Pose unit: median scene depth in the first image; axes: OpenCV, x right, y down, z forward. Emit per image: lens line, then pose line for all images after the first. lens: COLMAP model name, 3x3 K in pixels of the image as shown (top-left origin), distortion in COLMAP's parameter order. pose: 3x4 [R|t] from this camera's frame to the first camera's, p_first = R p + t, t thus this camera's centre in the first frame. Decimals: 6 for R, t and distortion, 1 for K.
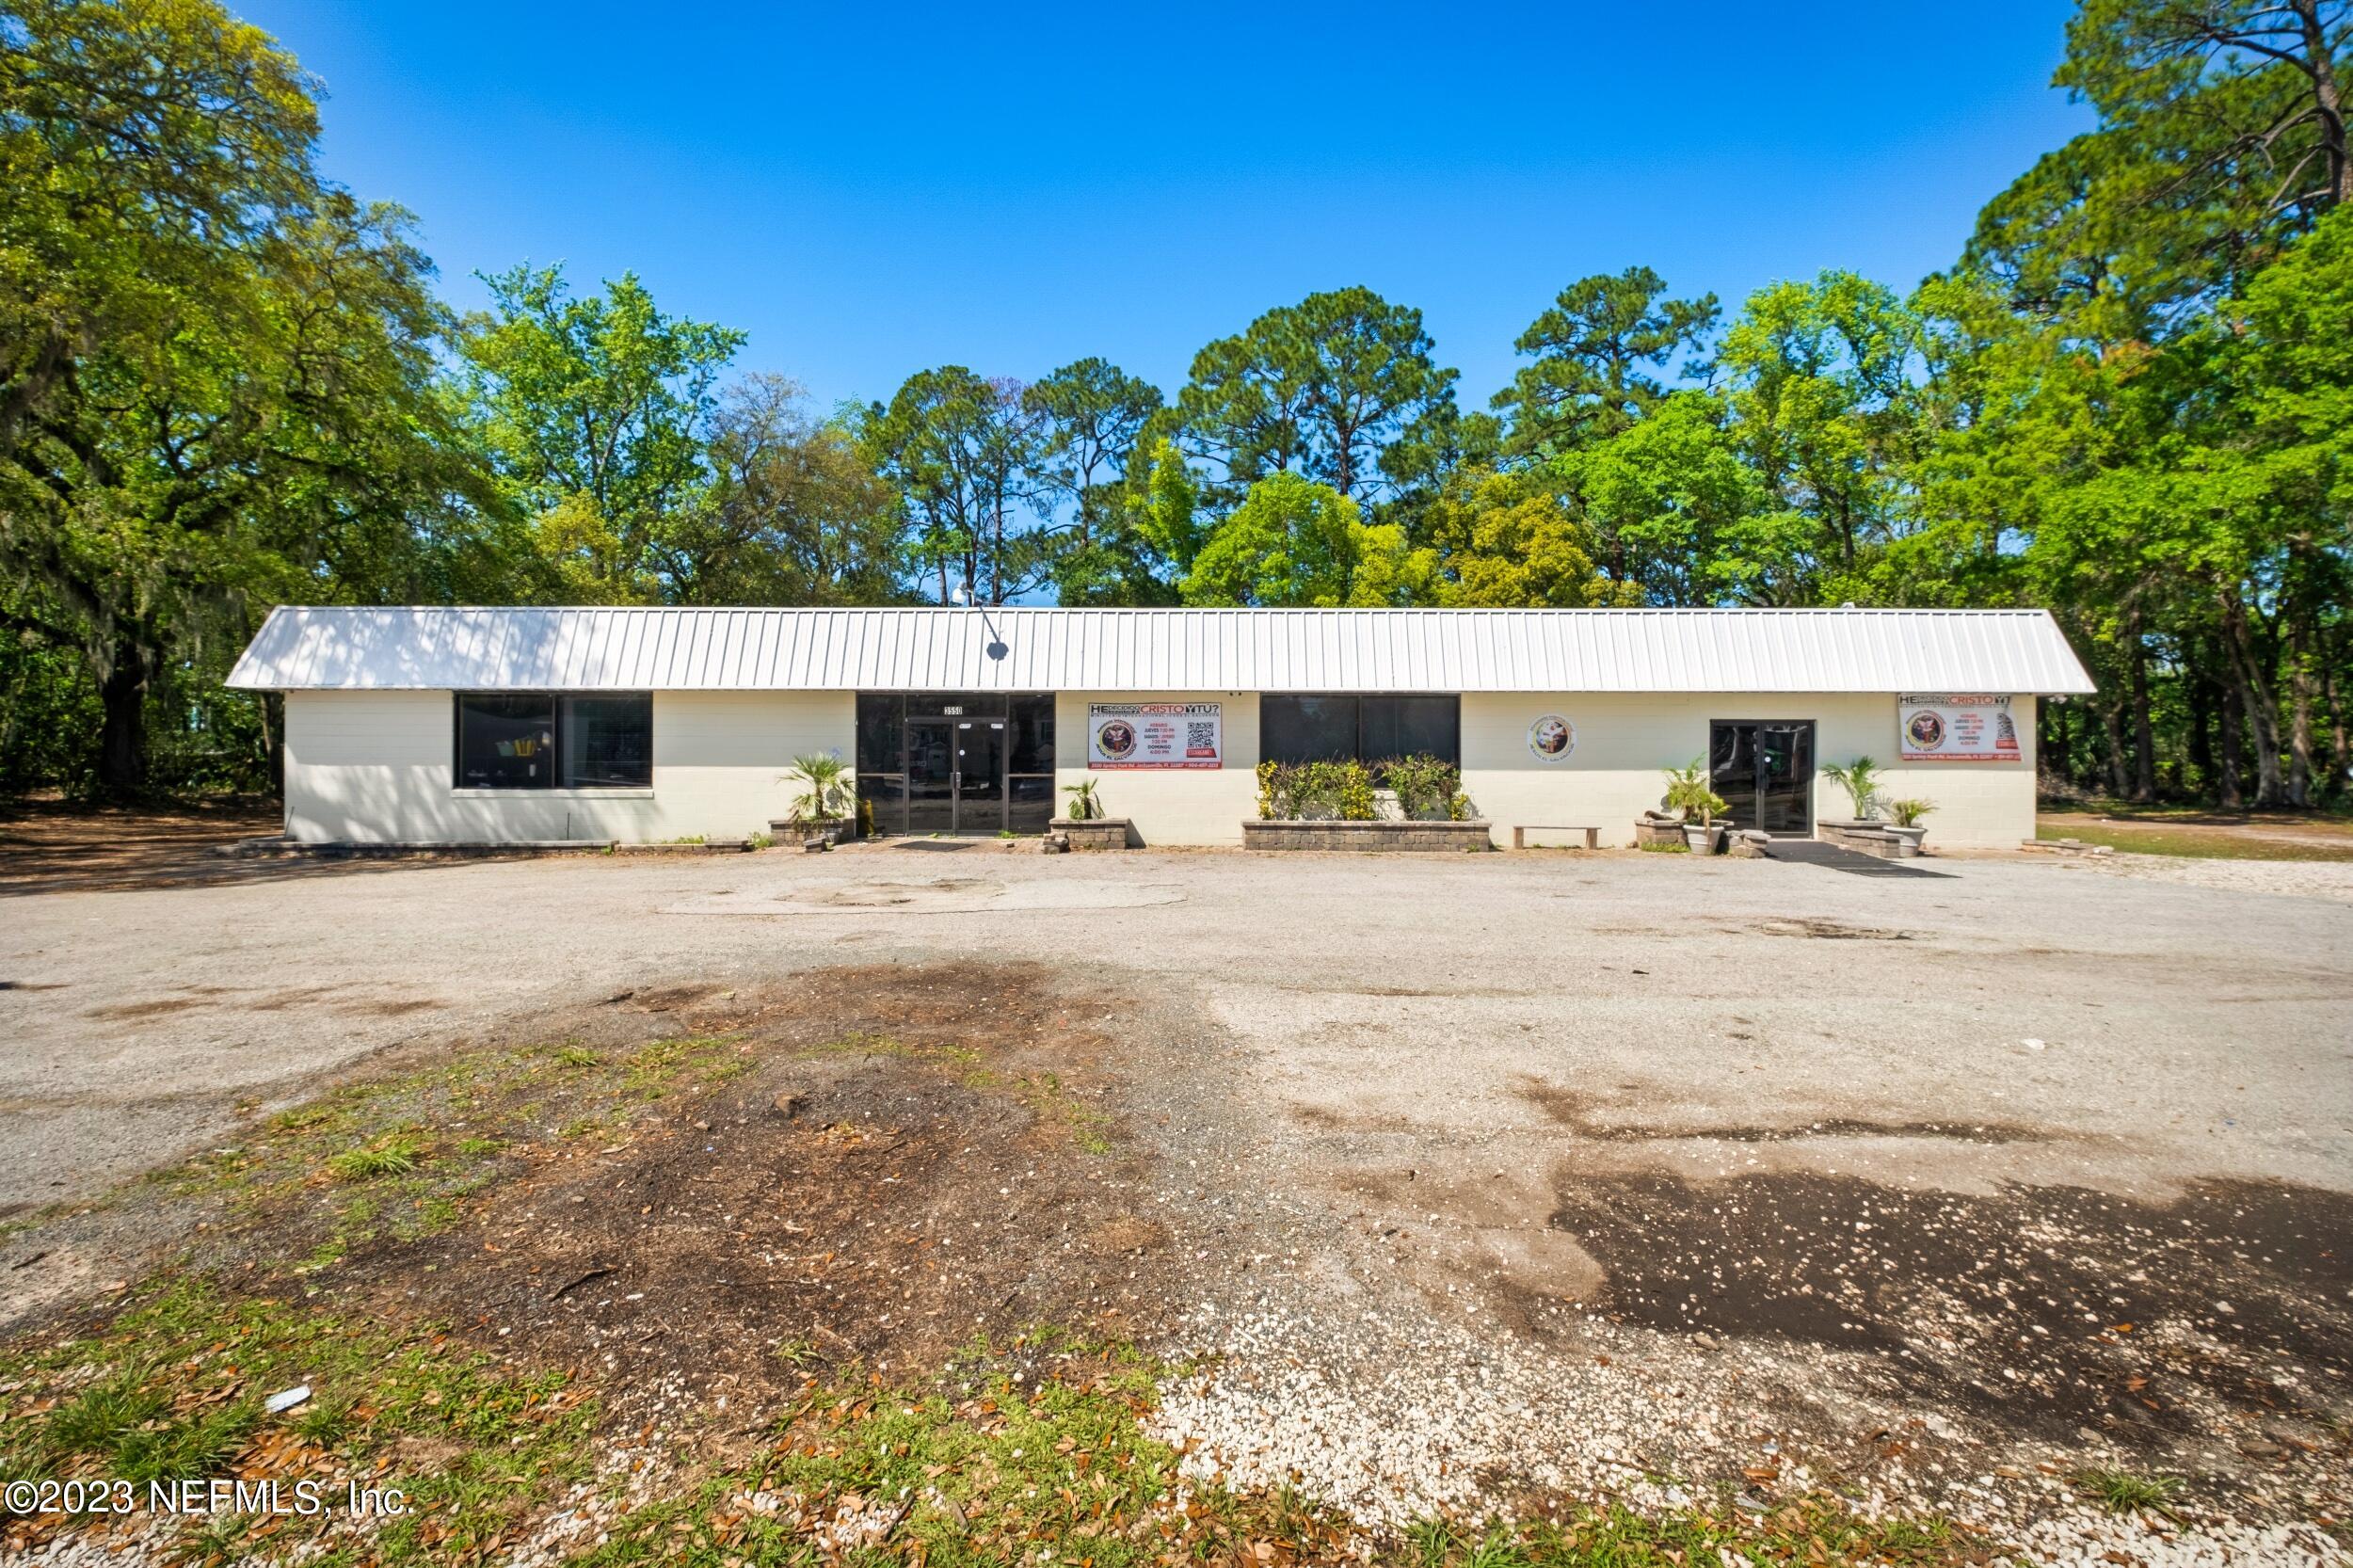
lens RADIAL K [[1025.4, 0, 1176.2], [0, 1025.4, 776.8], [0, 0, 1]] dist [0.002979, -0.003962]
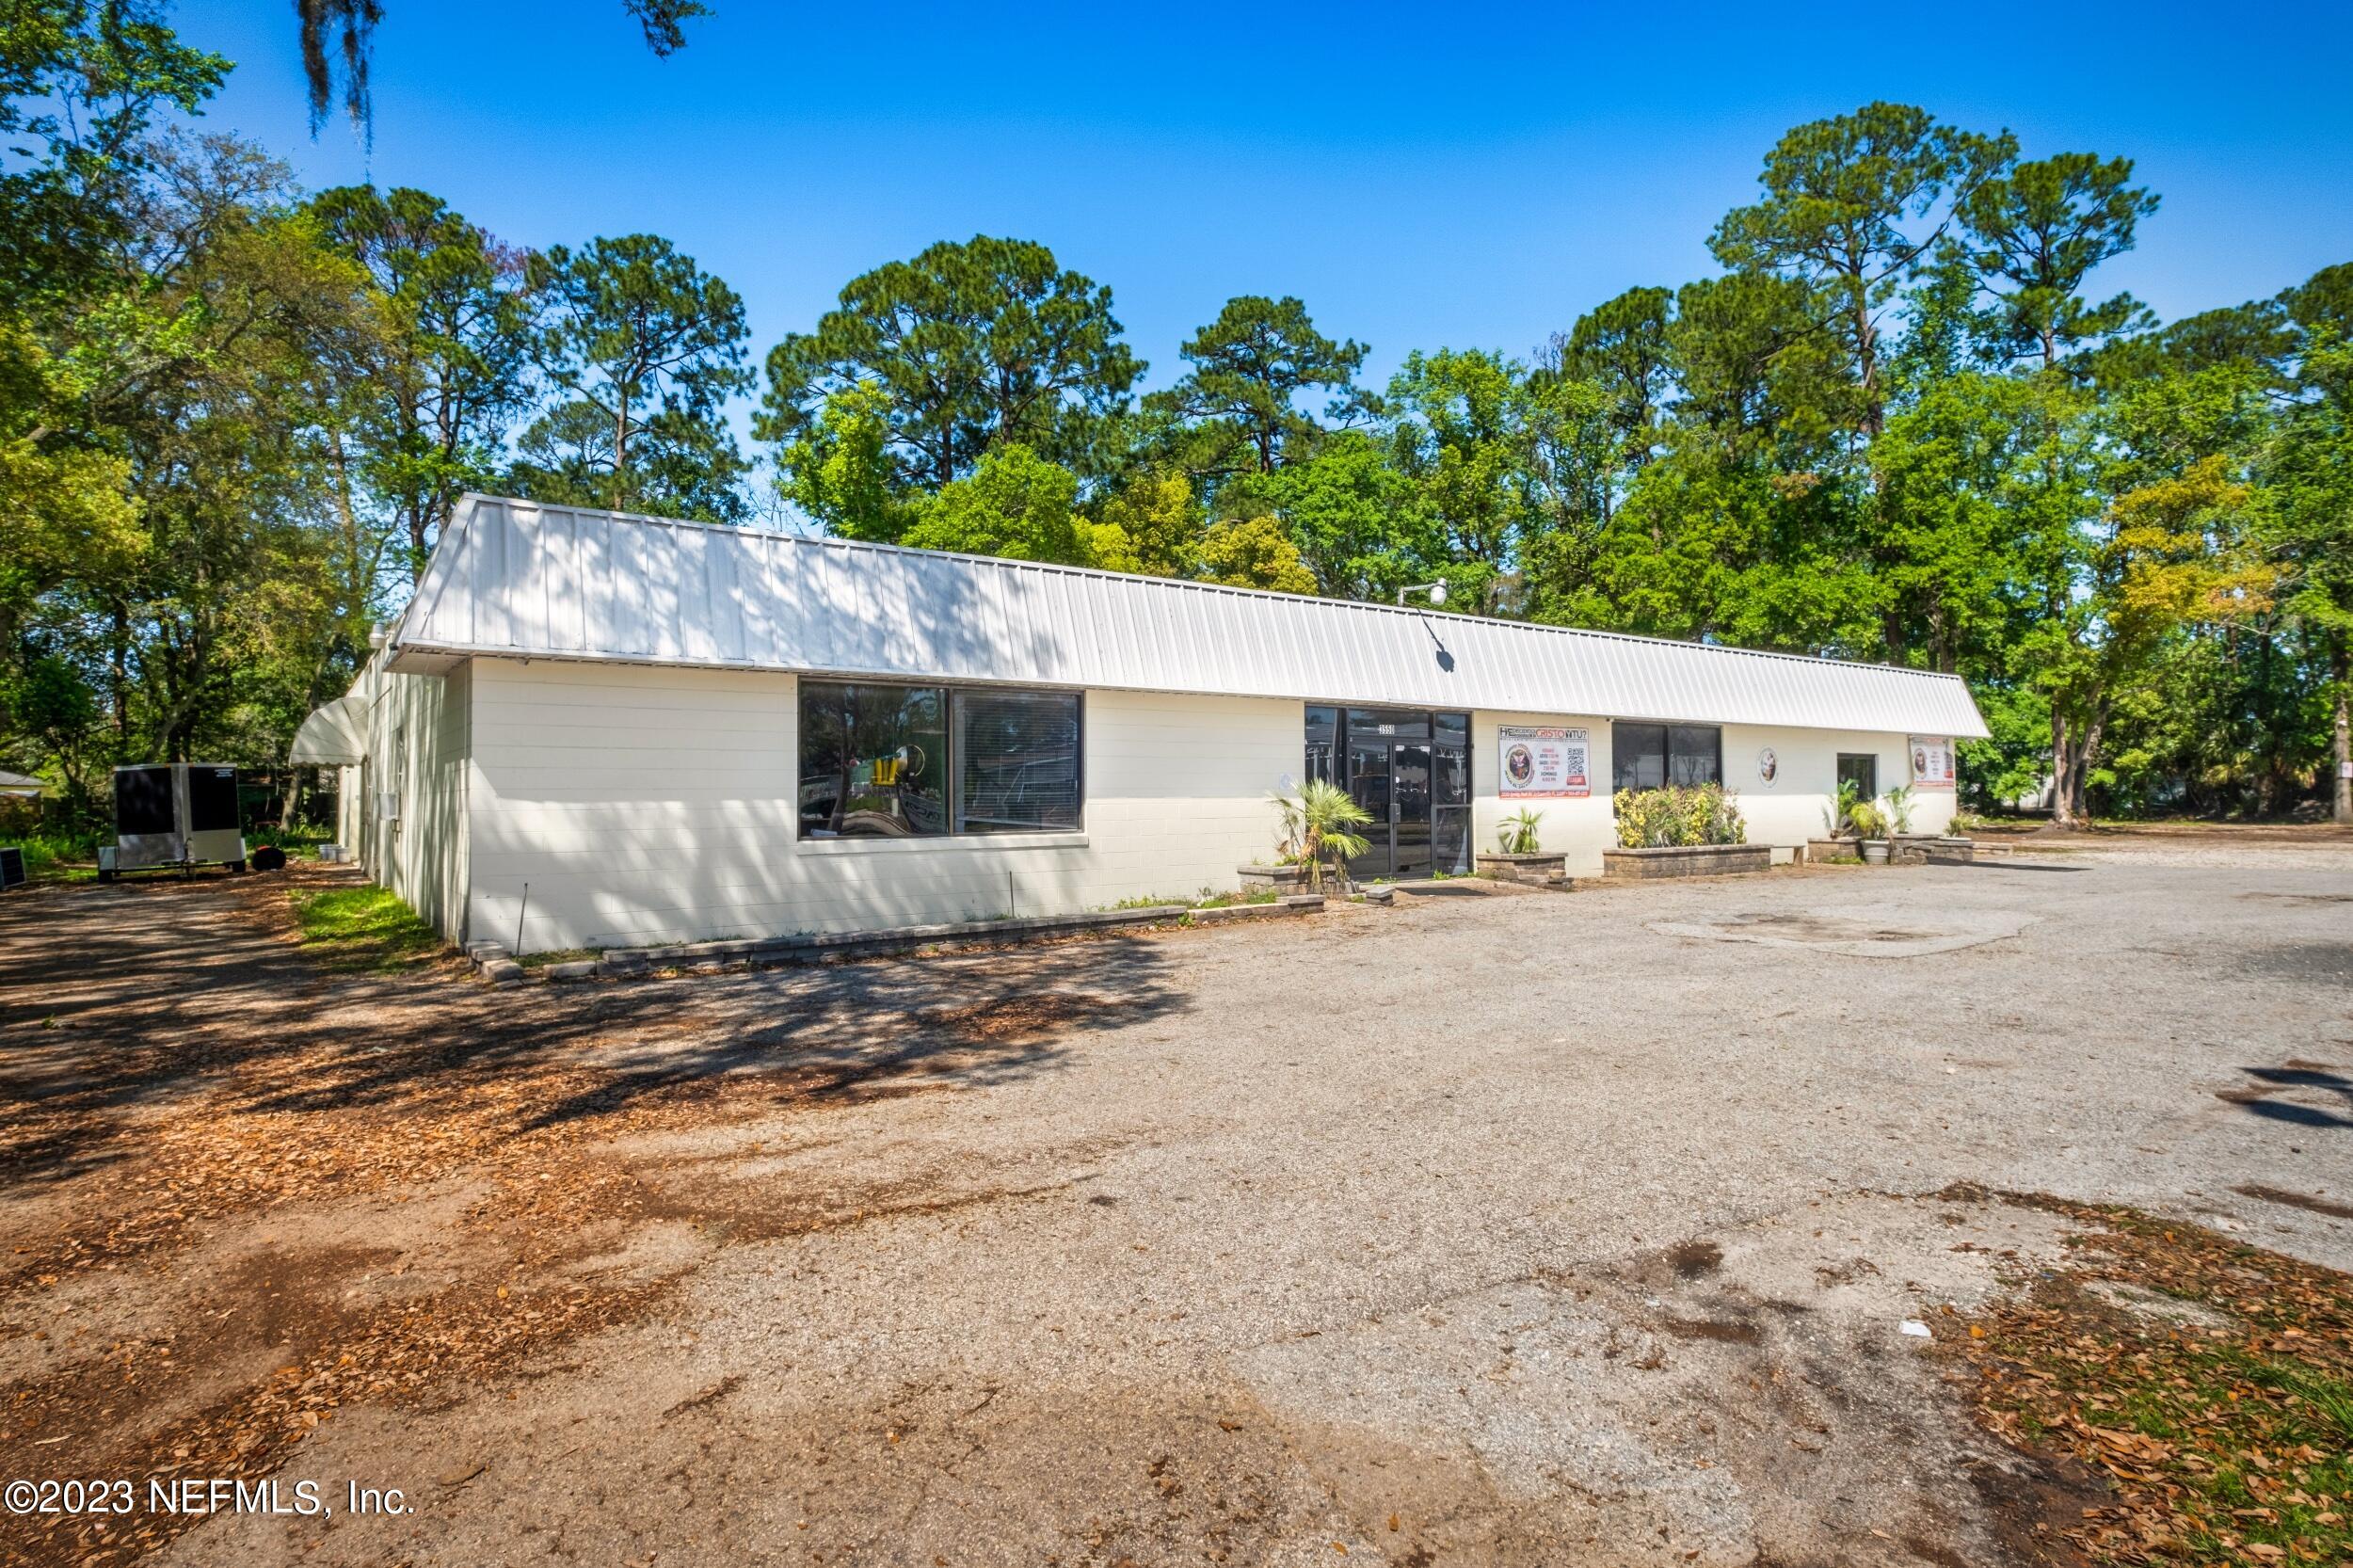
lens RADIAL K [[1203.1, 0, 1156.1], [0, 1203.1, 779.0], [0, 0, 1]] dist [-0.006626, -0.000535]
pose [[0.816562, 0.002986, 0.577250, -0.932872], [0.007723, 0.999841, -0.016097, -0.009730], [-0.577206, 0.017603, 0.816409, 0.318419]]
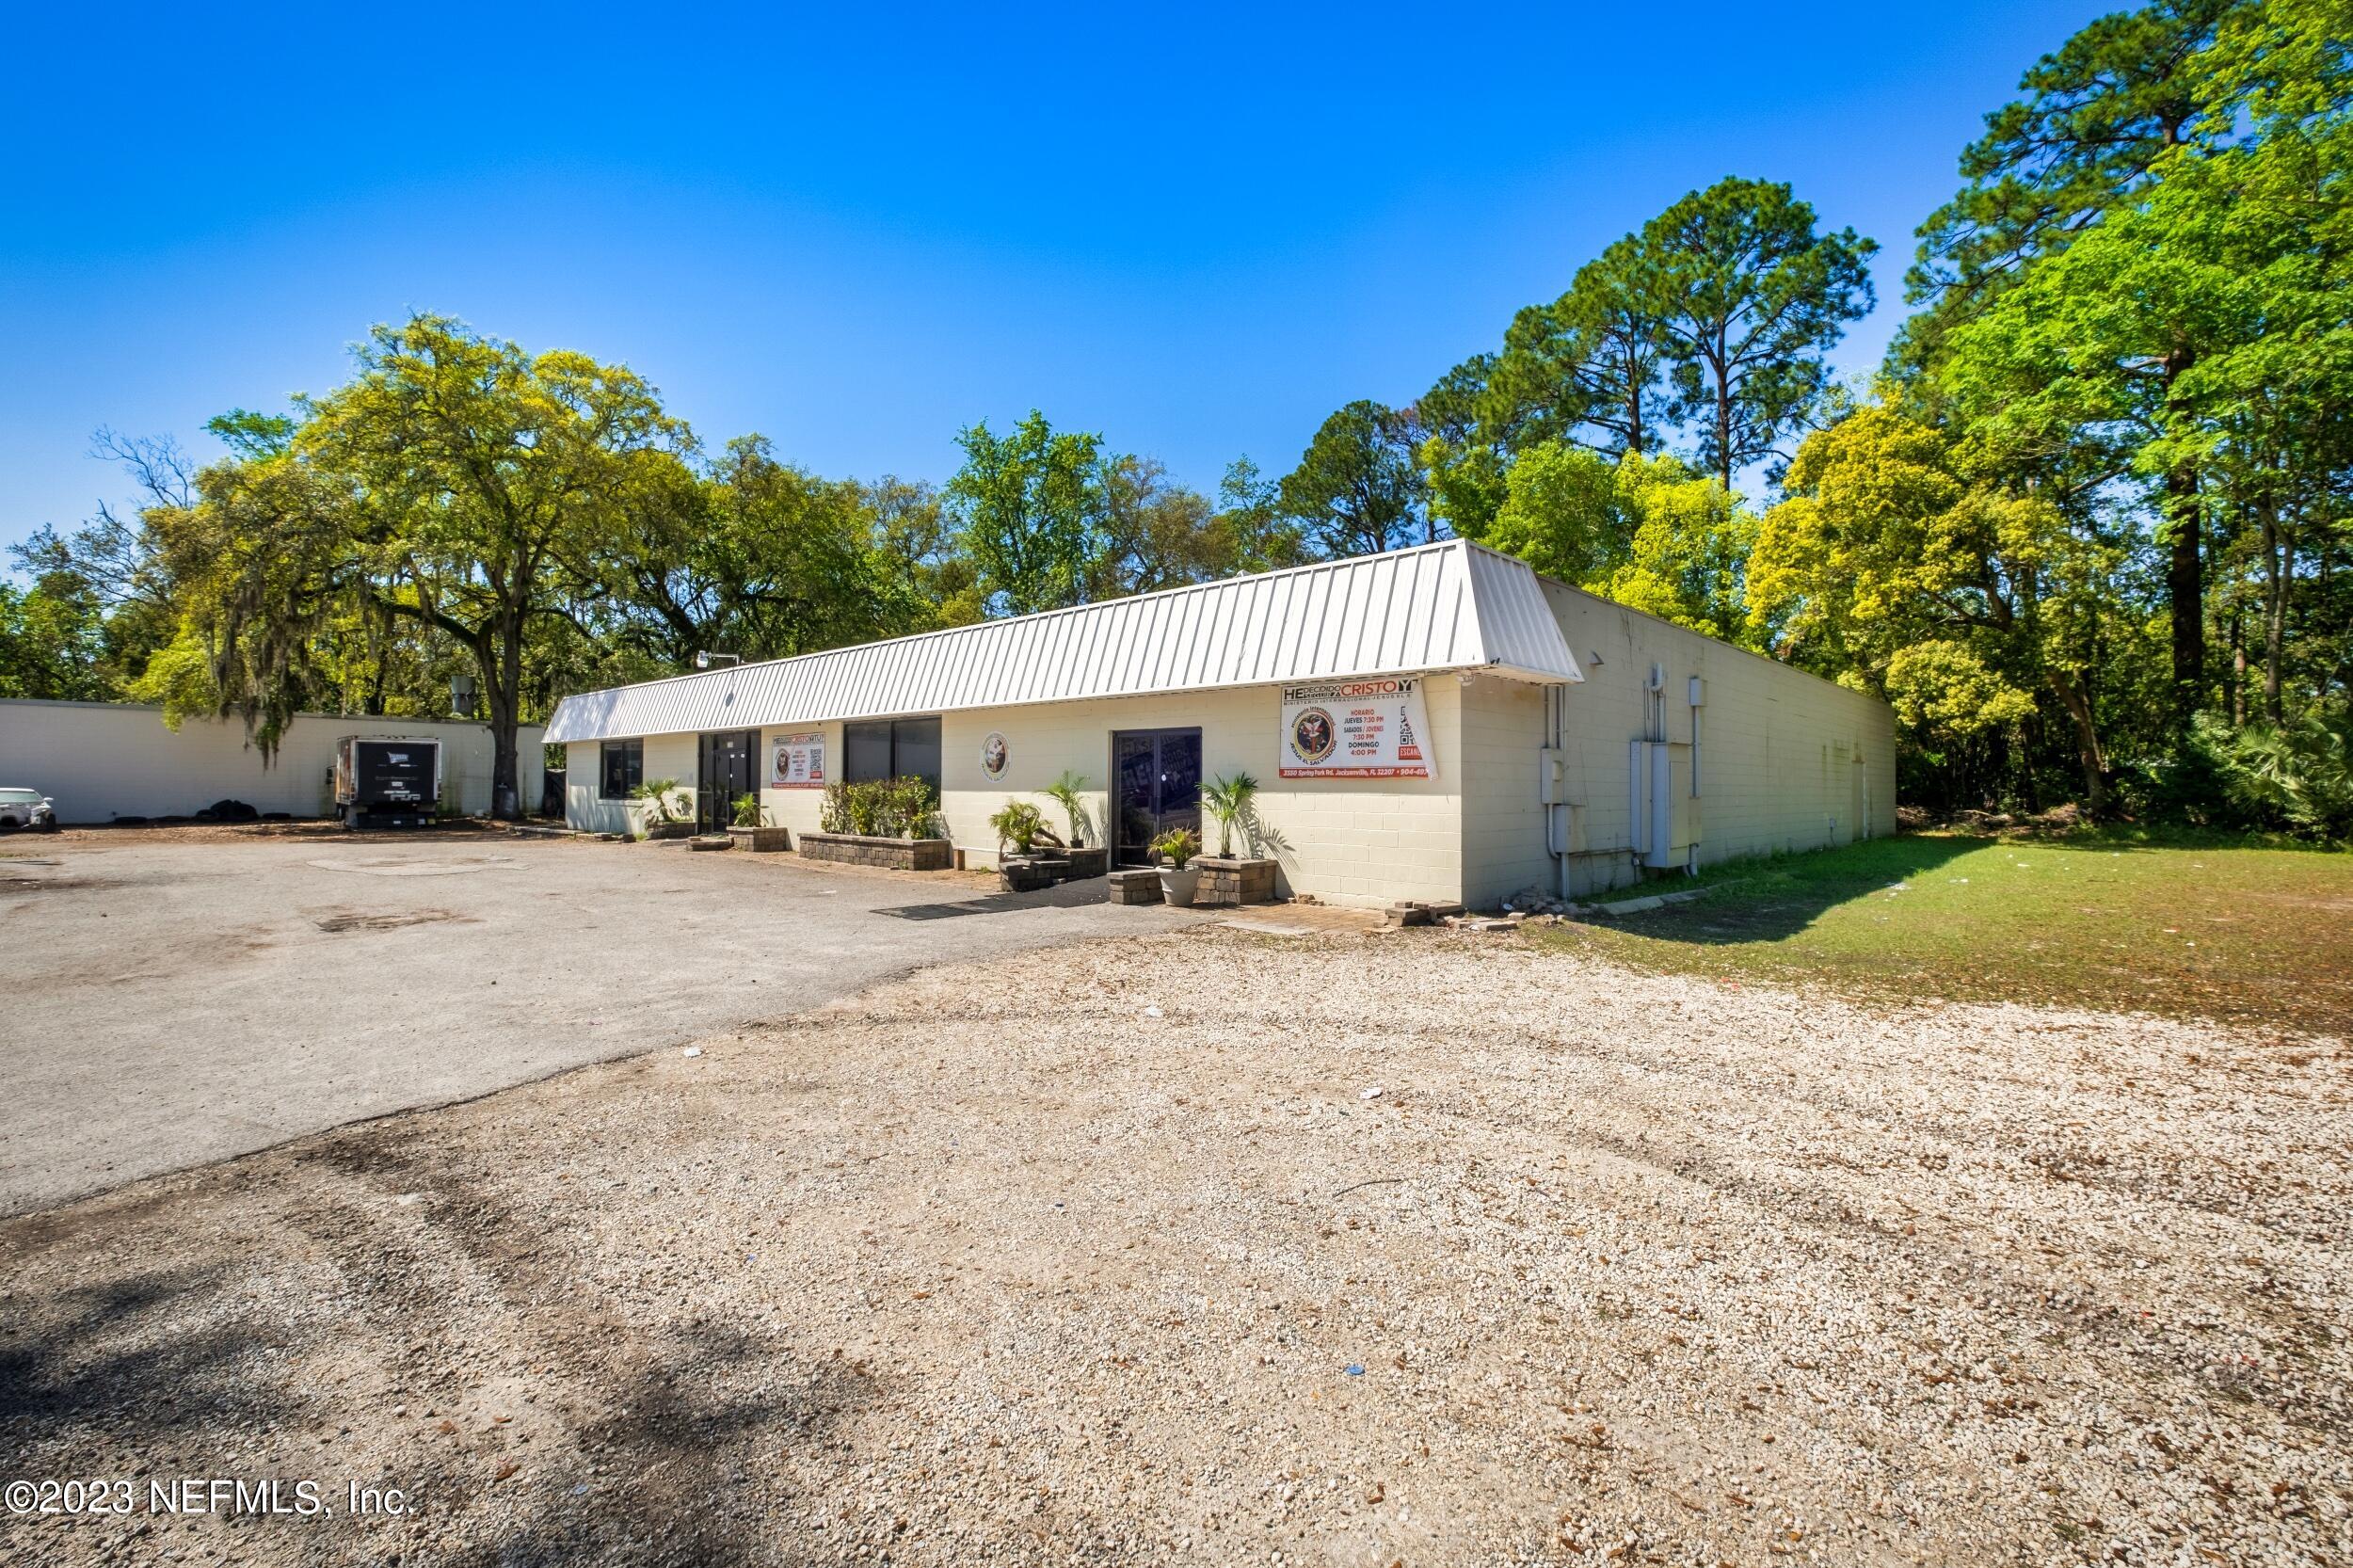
lens RADIAL K [[1025.4, 0, 1179.9], [0, 1025.4, 775.2], [0, 0, 1]] dist [0.002979, -0.003962]
pose [[0.729096, -0.007118, -0.684374, 1.145435], [-0.009989, 0.999729, -0.021041, -0.002013], [0.684338, 0.022177, 0.728828, 0.423025]]
